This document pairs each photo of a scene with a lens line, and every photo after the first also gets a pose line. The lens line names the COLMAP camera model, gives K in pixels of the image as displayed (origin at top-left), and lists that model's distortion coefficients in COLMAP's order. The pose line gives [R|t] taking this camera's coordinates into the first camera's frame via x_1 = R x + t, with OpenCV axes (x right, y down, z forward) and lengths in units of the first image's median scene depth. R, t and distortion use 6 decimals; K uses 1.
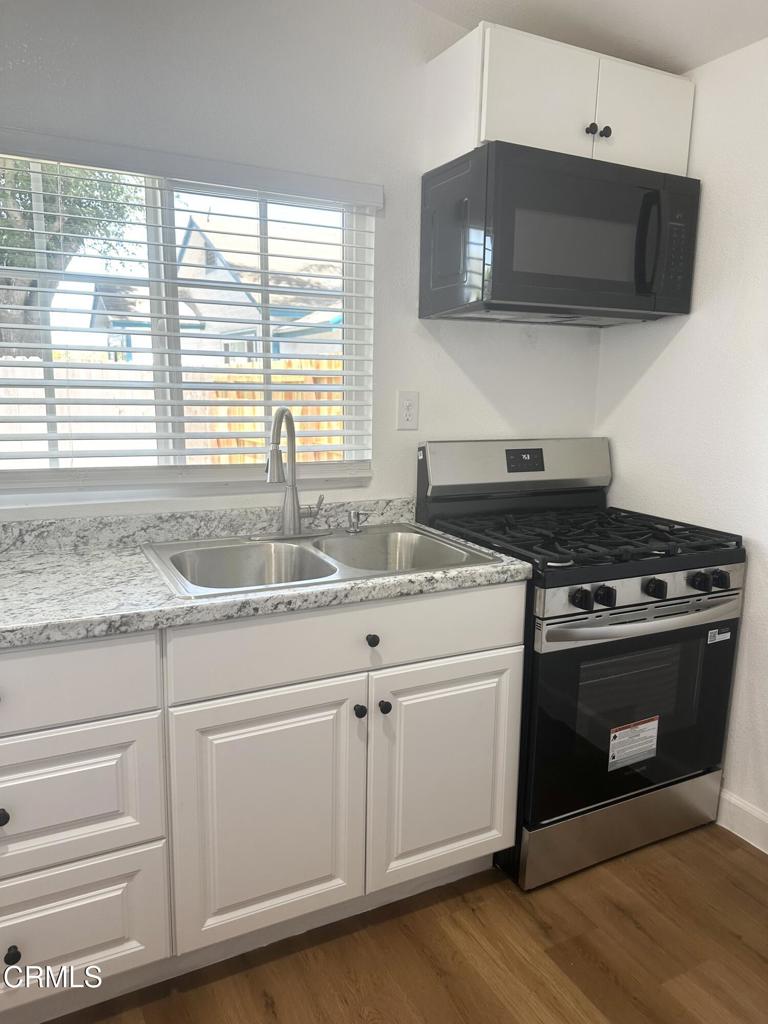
lens RADIAL K [[714.2, 0, 384.0], [0, 714.2, 512.0], [0, 0, 1]] dist [0.097883, -0.134622]
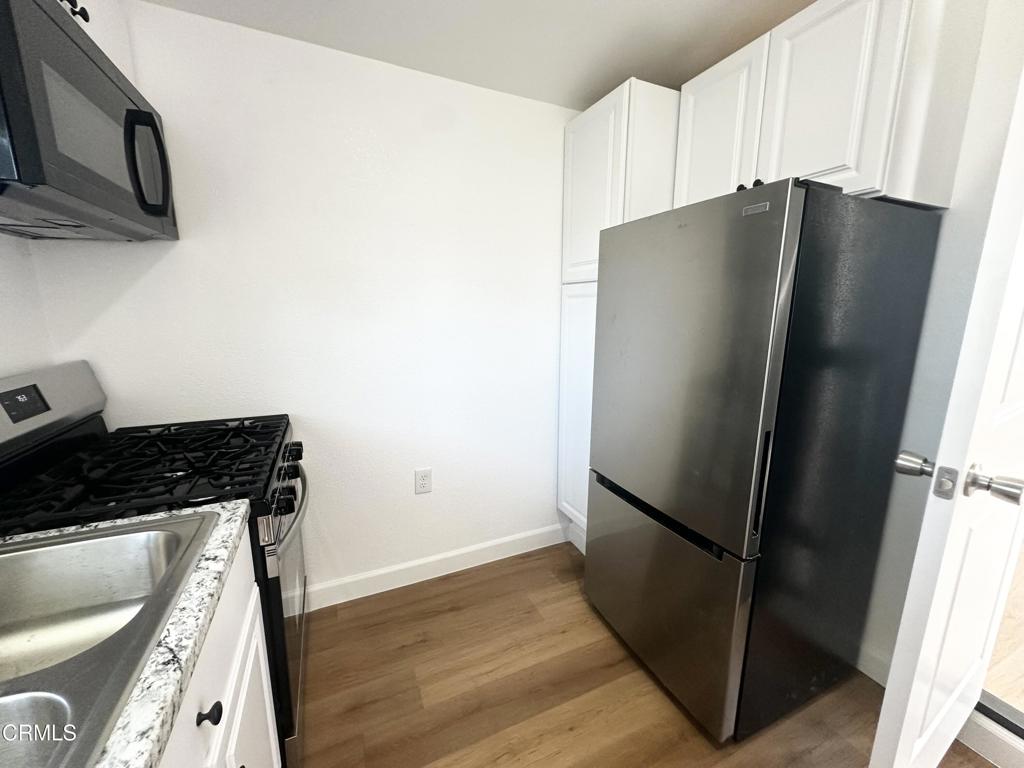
lens RADIAL K [[406.8, 0, 512.0], [0, 406.8, 384.0], [0, 0, 1]] dist [0.000315, -0.000010]
pose [[0.048224, -0.207361, 0.977075, -0.247878], [0.171088, 0.965471, 0.196454, -0.109248], [-0.984075, 0.157692, 0.082036, 0.553127]]
